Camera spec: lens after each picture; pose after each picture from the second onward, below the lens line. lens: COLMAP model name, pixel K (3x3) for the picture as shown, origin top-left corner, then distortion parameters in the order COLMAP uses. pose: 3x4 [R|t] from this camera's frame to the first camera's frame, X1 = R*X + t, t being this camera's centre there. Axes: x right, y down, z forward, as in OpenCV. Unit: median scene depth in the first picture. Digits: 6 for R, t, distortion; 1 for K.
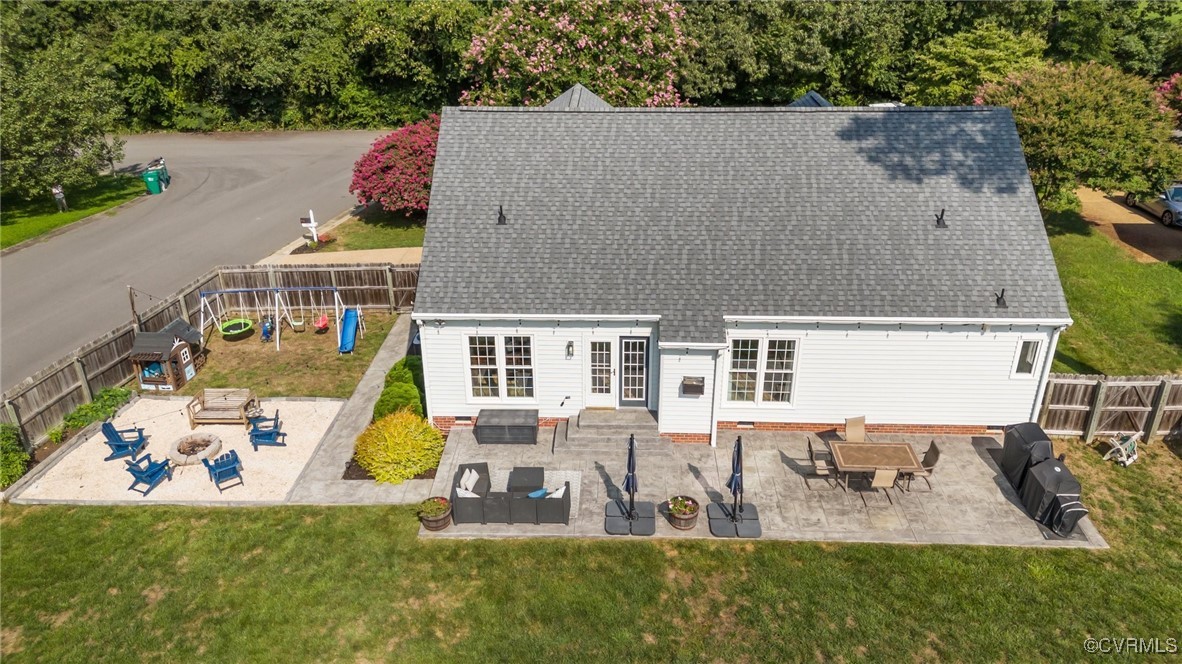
lens RADIAL K [[873.2, 0, 590.7], [0, 873.2, 330.9], [0, 0, 1]] dist [0.070059, -0.065812]
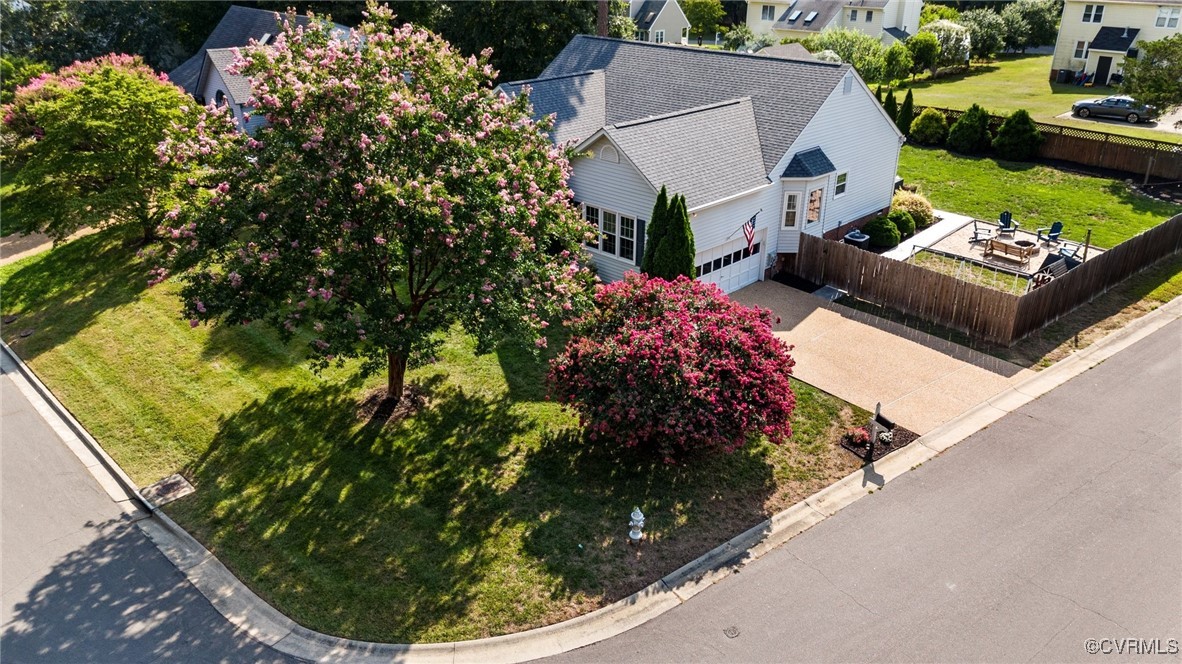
lens RADIAL K [[873.2, 0, 596.8], [0, 873.2, 330.0], [0, 0, 1]] dist [0.070059, -0.065812]
pose [[-0.738252, -0.280381, 0.613490, -0.938167], [0.295112, 0.683588, 0.667545, -1.132041], [-0.606542, 0.673865, -0.421917, 2.345608]]
